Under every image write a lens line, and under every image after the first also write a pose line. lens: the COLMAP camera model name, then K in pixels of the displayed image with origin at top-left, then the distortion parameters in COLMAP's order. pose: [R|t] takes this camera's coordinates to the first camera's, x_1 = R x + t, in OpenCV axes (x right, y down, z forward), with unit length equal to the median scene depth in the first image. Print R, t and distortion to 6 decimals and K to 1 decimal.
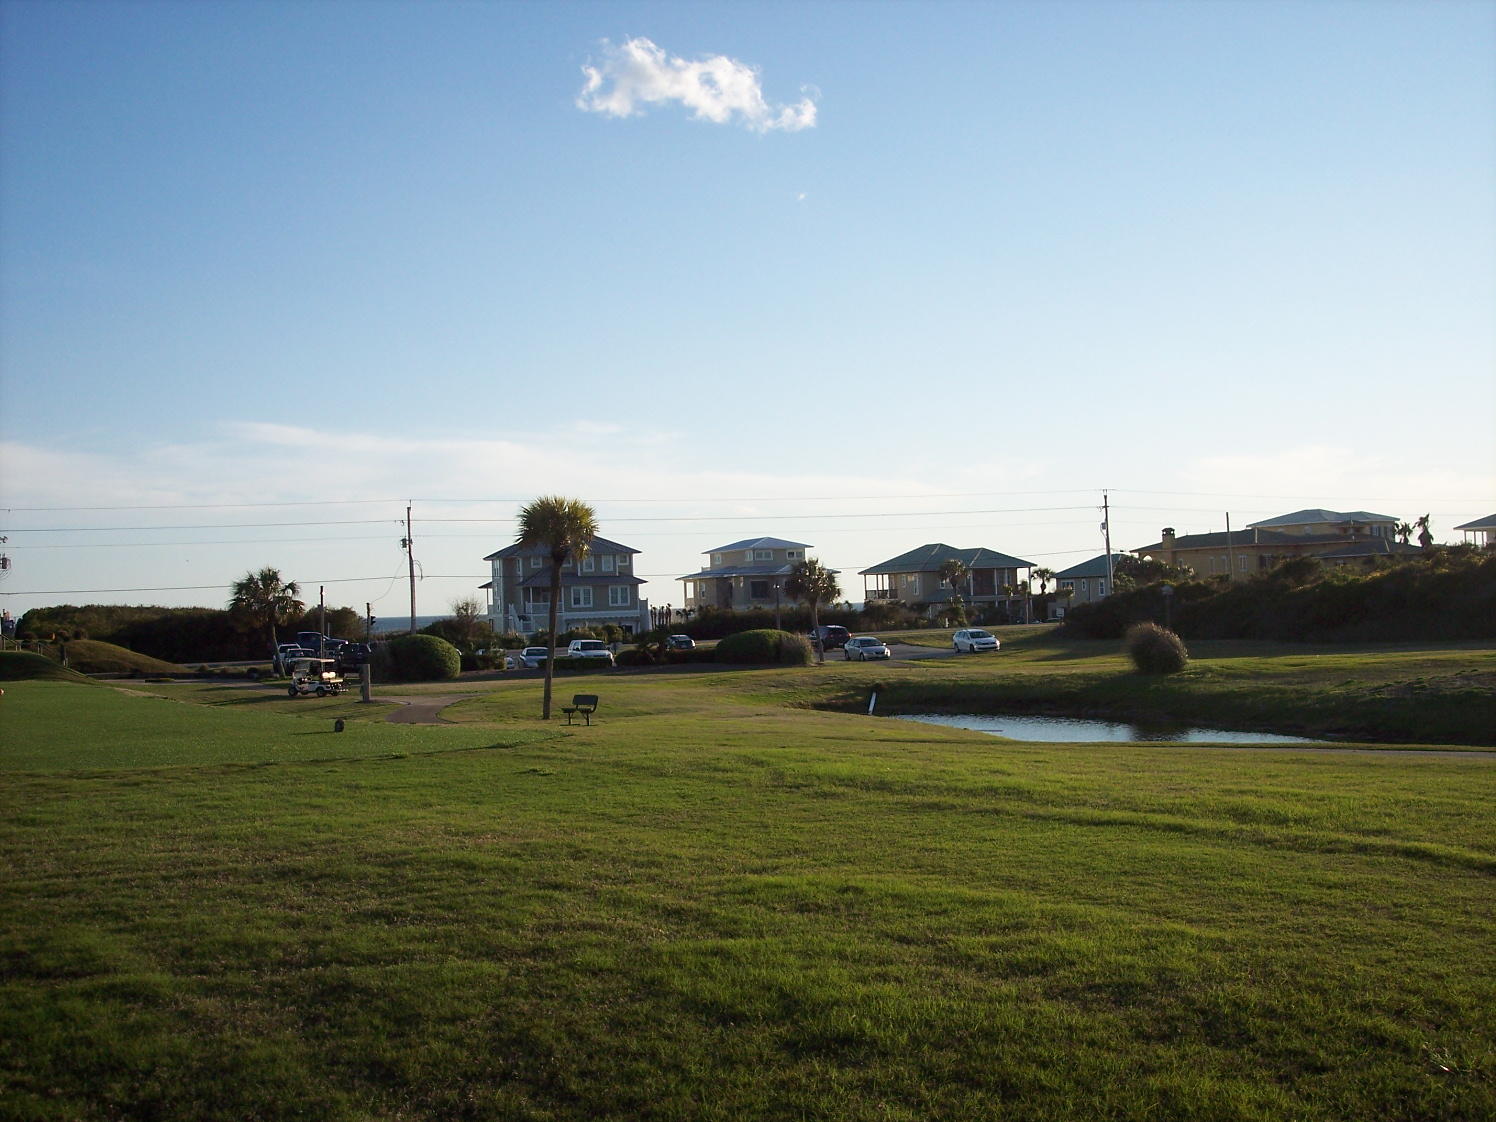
lens RADIAL K [[1688.3, 0, 759.4], [0, 1688.3, 556.8], [0, 0, 1]] dist [-0.160529, 0.252860]
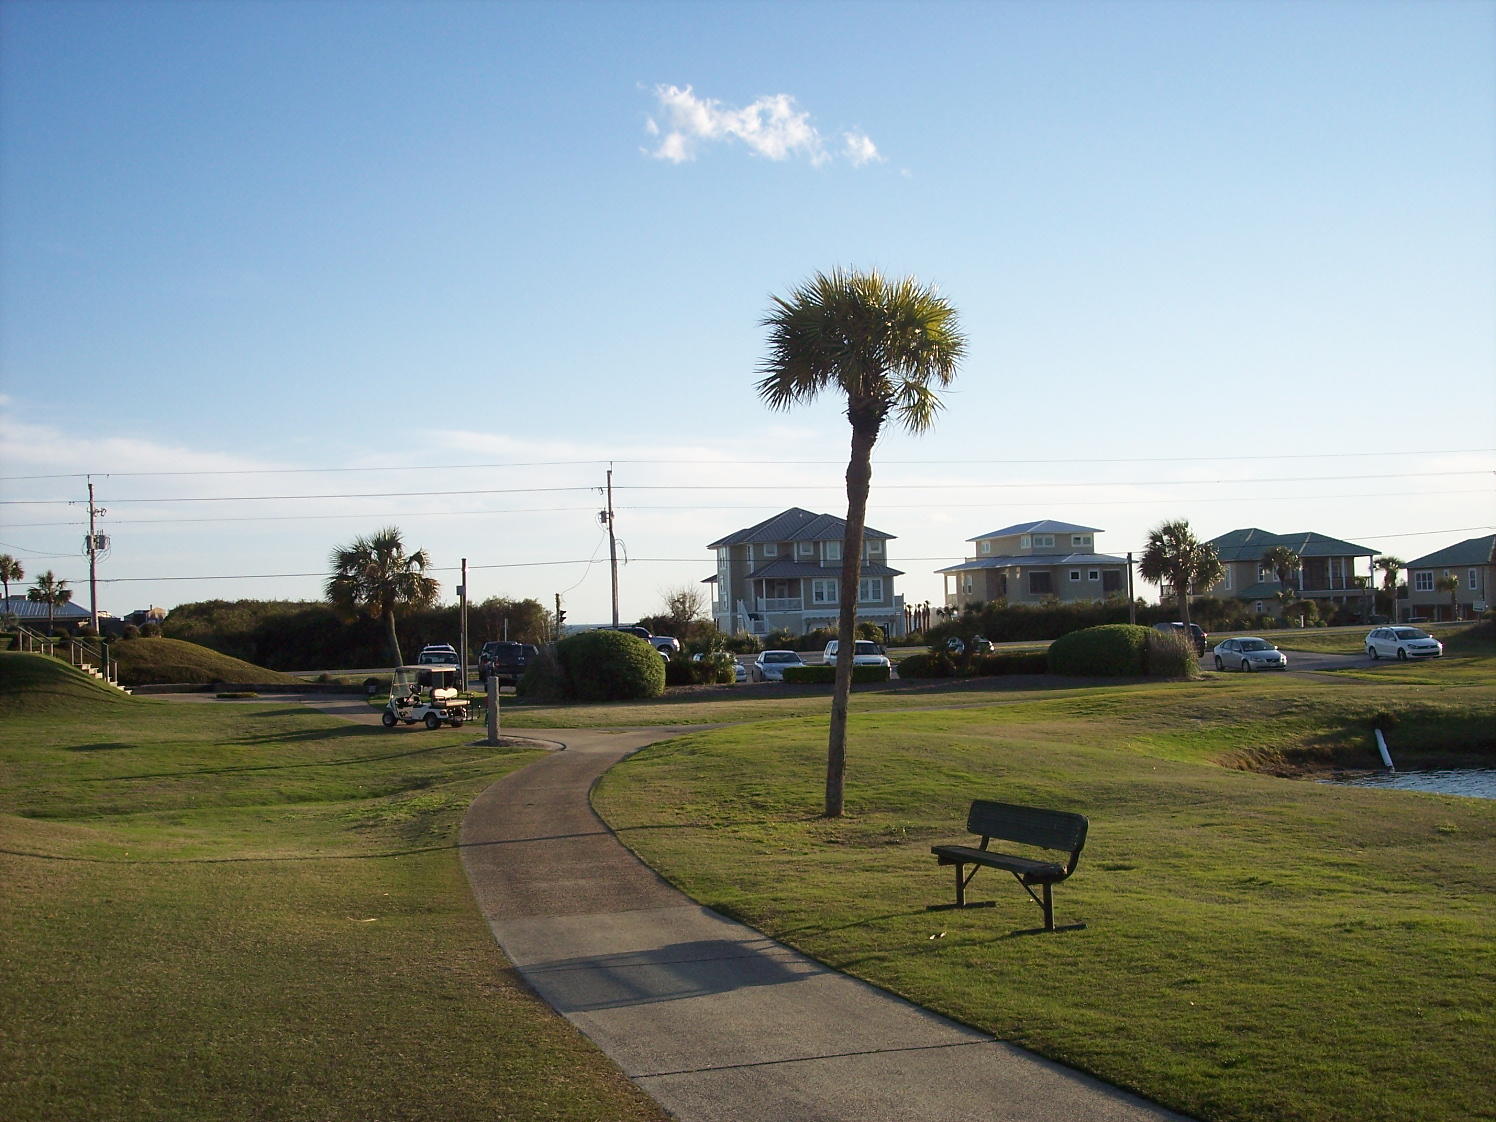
lens RADIAL K [[1688.3, 0, 759.4], [0, 1688.3, 556.8], [0, 0, 1]] dist [-0.160529, 0.252860]
pose [[0.991038, -0.002121, -0.133565, -0.063665], [0.001581, 0.999990, -0.004149, 0.024279], [0.133573, 0.003901, 0.991031, 0.417787]]
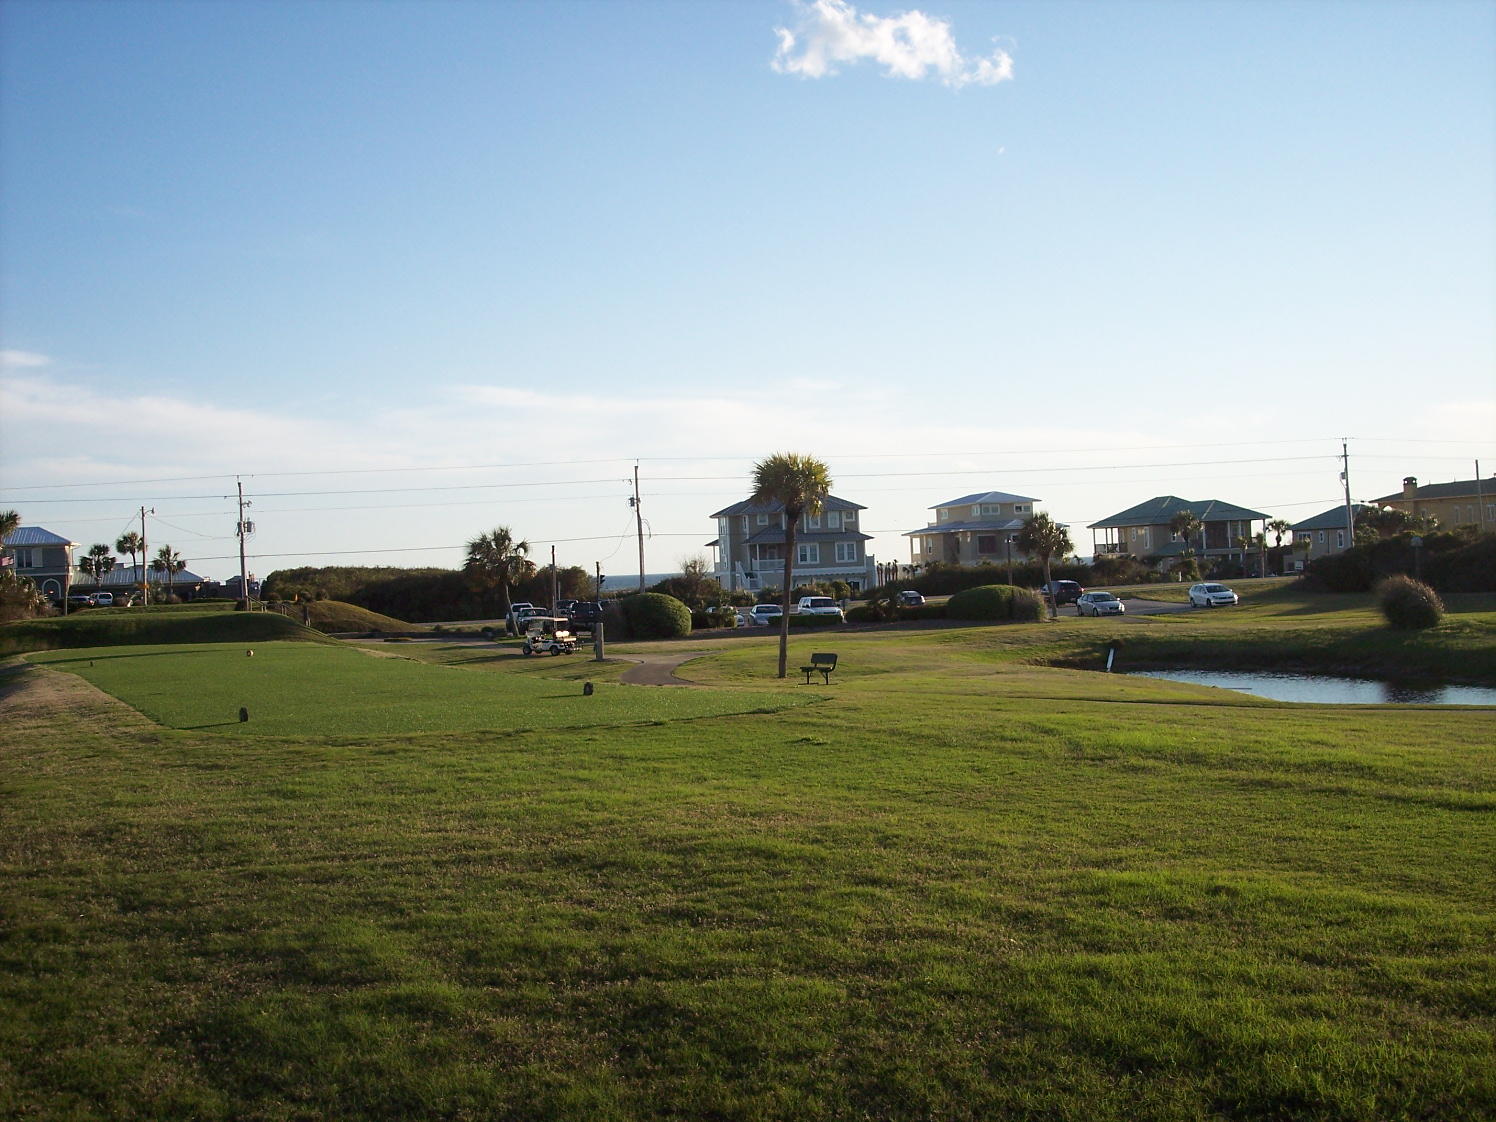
lens RADIAL K [[1688.3, 0, 759.4], [0, 1688.3, 556.8], [0, 0, 1]] dist [-0.160529, 0.252860]
pose [[0.991288, -0.008723, -0.131424, -0.006217], [0.012144, 0.999607, 0.025255, 0.000165], [0.131152, -0.026631, 0.991005, 0.011364]]
